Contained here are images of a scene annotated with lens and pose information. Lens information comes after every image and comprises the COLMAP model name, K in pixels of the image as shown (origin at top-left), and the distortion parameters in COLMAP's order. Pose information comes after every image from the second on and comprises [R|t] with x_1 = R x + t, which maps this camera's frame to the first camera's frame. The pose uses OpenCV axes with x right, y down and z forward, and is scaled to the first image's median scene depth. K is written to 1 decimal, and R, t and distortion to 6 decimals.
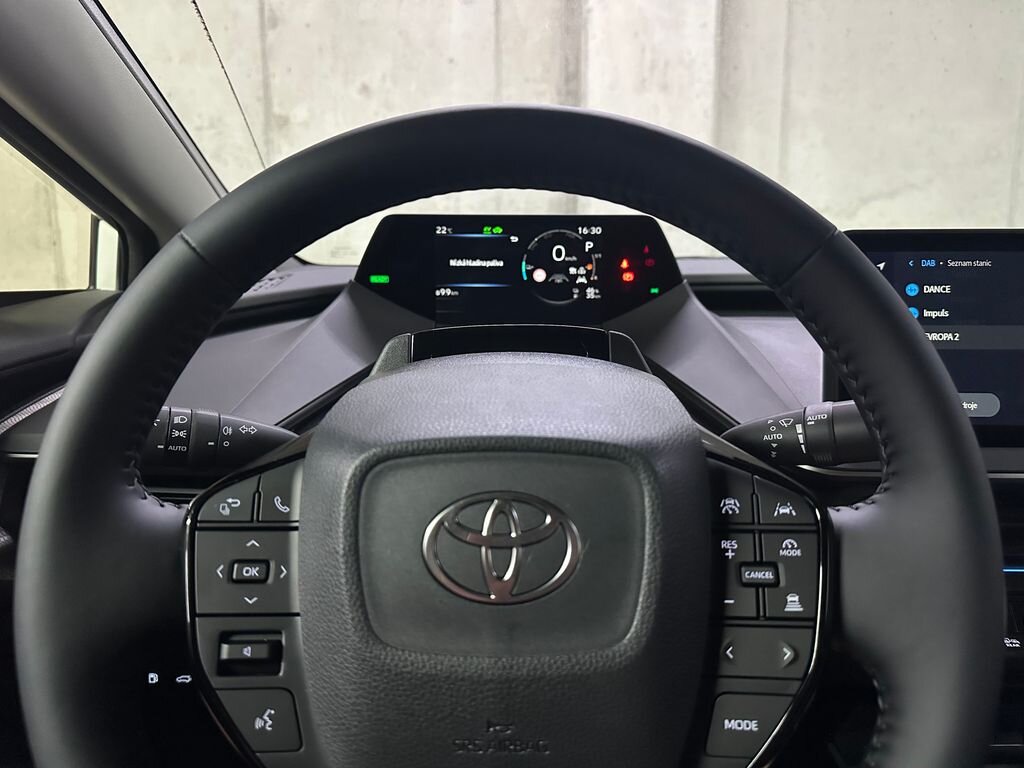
lens RADIAL K [[721.0, 0, 518.8], [0, 721.0, 368.3], [0, 0, 1]] dist [0.001362, -0.017270]
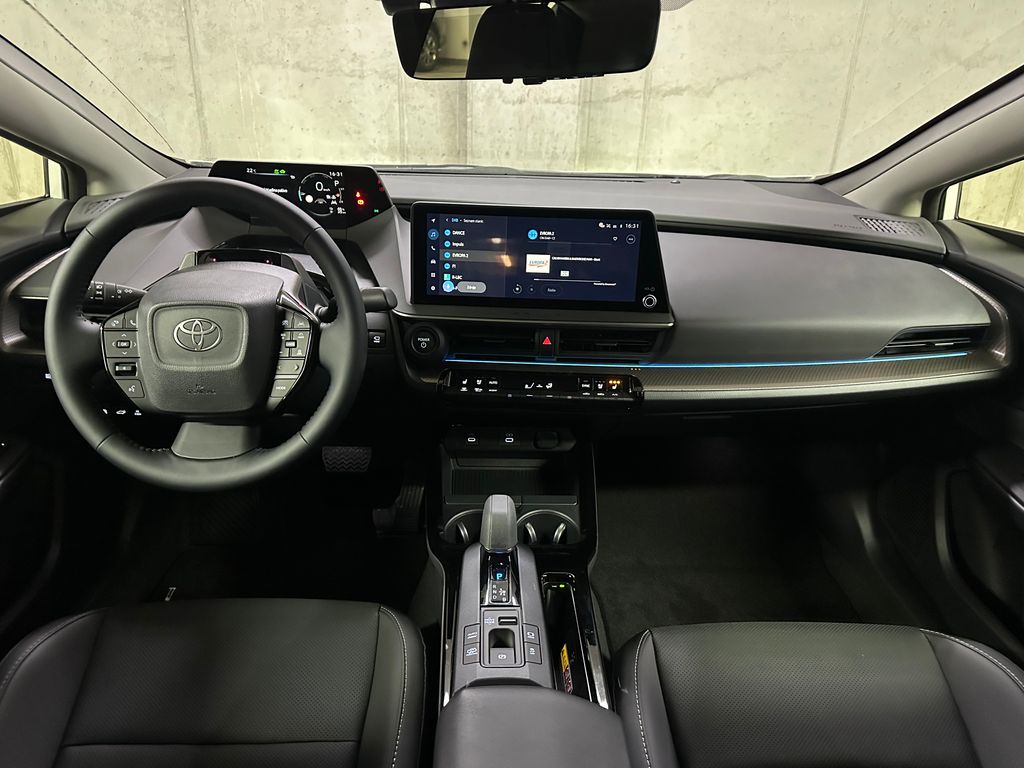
lens RADIAL K [[721.0, 0, 513.6], [0, 721.0, 391.8], [0, 0, 1]] dist [0.001362, -0.017270]
pose [[0.998846, 0.023781, 0.041731, 0.665526], [-0.033632, 0.966574, 0.254172, -0.200031], [-0.034292, -0.255282, 0.966258, -1.181390]]
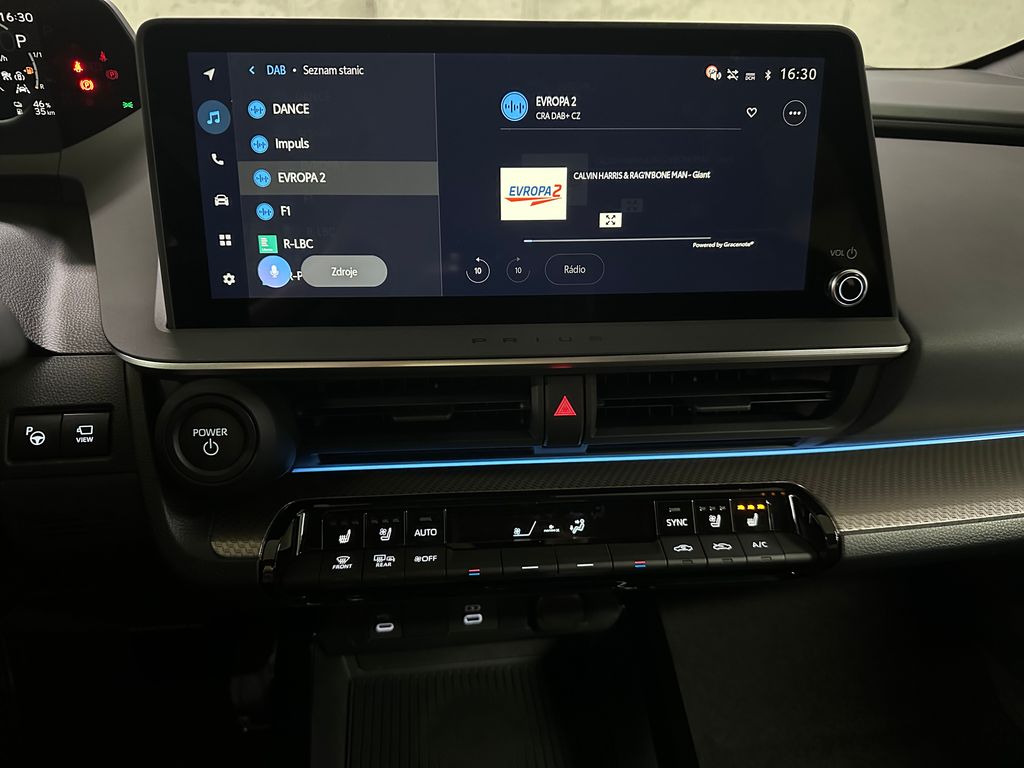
lens RADIAL K [[721.0, 0, 529.4], [0, 721.0, 374.3], [0, 0, 1]] dist [0.001362, -0.017270]
pose [[0.988558, -0.037673, 0.146060, 0.698650], [0.000108, 0.968485, 0.249073, -0.032826], [-0.150841, -0.246207, 0.957408, 0.216317]]
